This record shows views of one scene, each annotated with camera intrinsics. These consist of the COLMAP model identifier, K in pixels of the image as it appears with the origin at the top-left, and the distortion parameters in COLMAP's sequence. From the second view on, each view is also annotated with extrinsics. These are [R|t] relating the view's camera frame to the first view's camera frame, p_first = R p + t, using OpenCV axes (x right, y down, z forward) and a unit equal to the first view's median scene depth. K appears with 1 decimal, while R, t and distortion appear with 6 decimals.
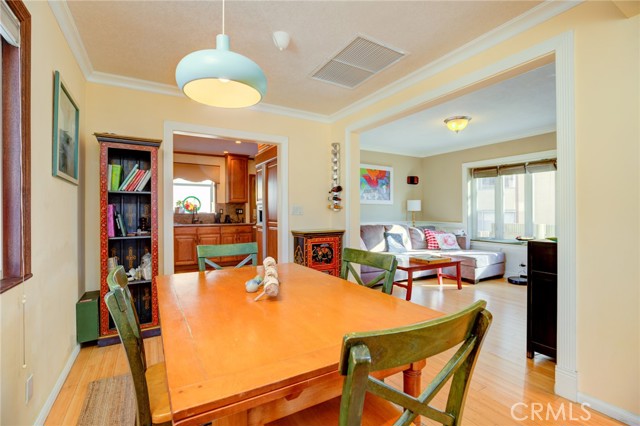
lens RADIAL K [[291.7, 0, 314.2], [0, 291.7, 212.9], [0, 0, 1]] dist [-0.015328, 0.003556]
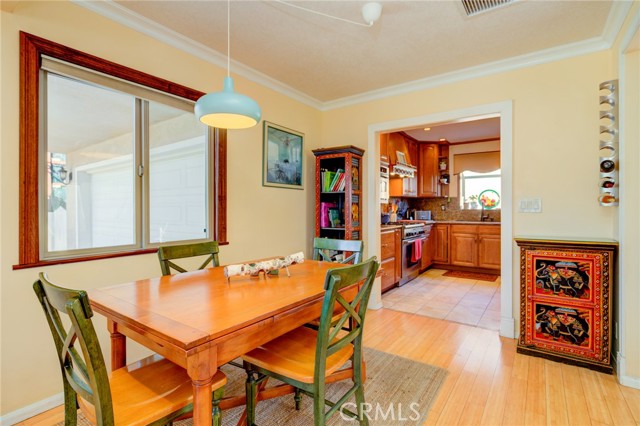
lens RADIAL K [[315.3, 0, 317.3], [0, 315.3, 206.9], [0, 0, 1]] dist [-0.010196, 0.000280]
pose [[0.421862, -0.002158, -0.906658, 0.272355], [-0.002017, 0.999992, -0.003319, -0.002418], [0.906658, 0.003229, 0.421854, 0.180034]]
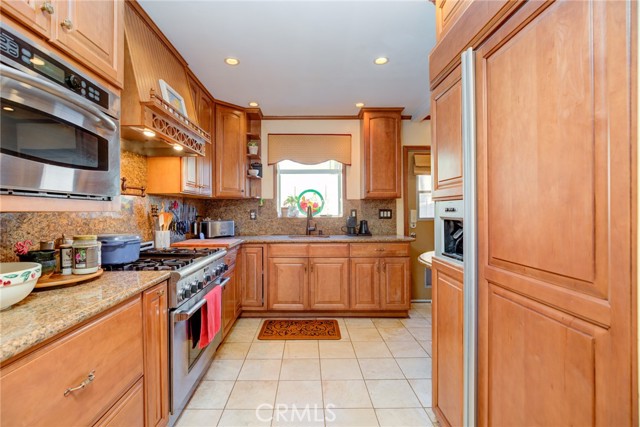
lens RADIAL K [[291.7, 0, 301.5], [0, 291.7, 211.8], [0, 0, 1]] dist [-0.015328, 0.003556]
pose [[0.861421, 0.001537, -0.507889, -0.145013], [0.001327, 0.999985, 0.005276, -0.015476], [0.507889, -0.005219, 0.861407, 0.563963]]
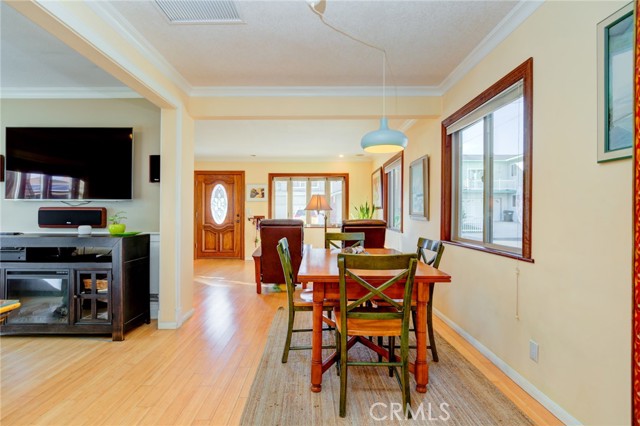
lens RADIAL K [[303.9, 0, 309.5], [0, 303.9, 211.0], [0, 0, 1]] dist [-0.014697, 0.000508]
pose [[-0.856397, 0.006122, 0.516281, -0.220078], [0.003447, 0.999975, -0.006139, 0.000156], [-0.516306, -0.003478, -0.856397, 0.692814]]
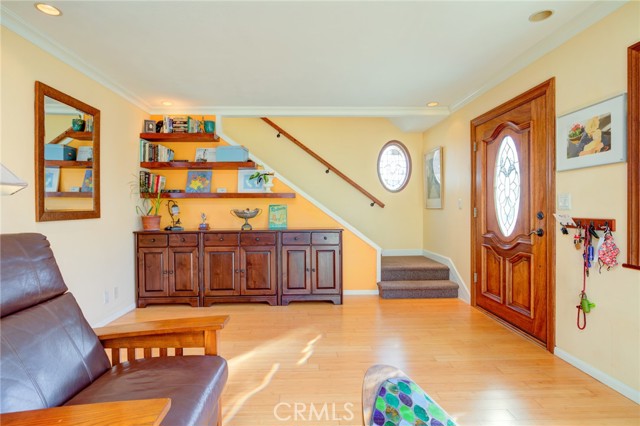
lens RADIAL K [[324.6, 0, 321.0], [0, 324.6, 209.1], [0, 0, 1]] dist [-0.030871, 0.000211]
pose [[0.459074, -0.001301, 0.888397, 0.173976], [0.005954, 0.999981, -0.001612, -0.000777], [-0.888378, 0.006029, 0.459073, -0.245100]]
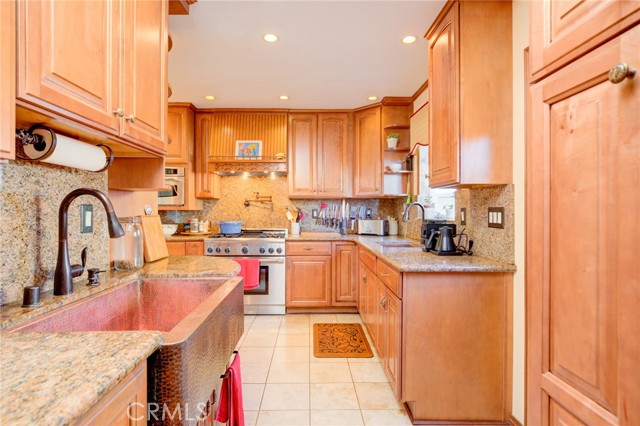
lens RADIAL K [[315.3, 0, 310.1], [0, 315.3, 213.9], [0, 0, 1]] dist [-0.010196, 0.000280]
pose [[-0.480545, 0.010513, -0.876907, 0.079725], [-0.000974, 0.999921, 0.012522, -0.014795], [0.876970, 0.006871, -0.480497, 1.257892]]
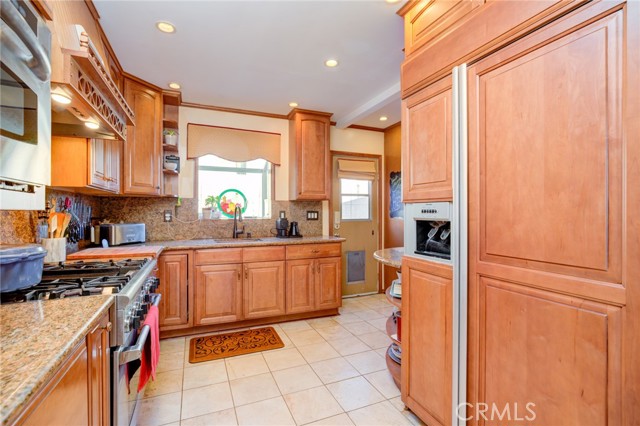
lens RADIAL K [[291.7, 0, 310.9], [0, 291.7, 213.4], [0, 0, 1]] dist [-0.015328, 0.003556]
pose [[0.990601, 0.004942, -0.136693, -0.234178], [-0.004502, 0.999984, 0.003524, -0.014259], [0.136709, -0.002875, 0.990607, 0.561883]]
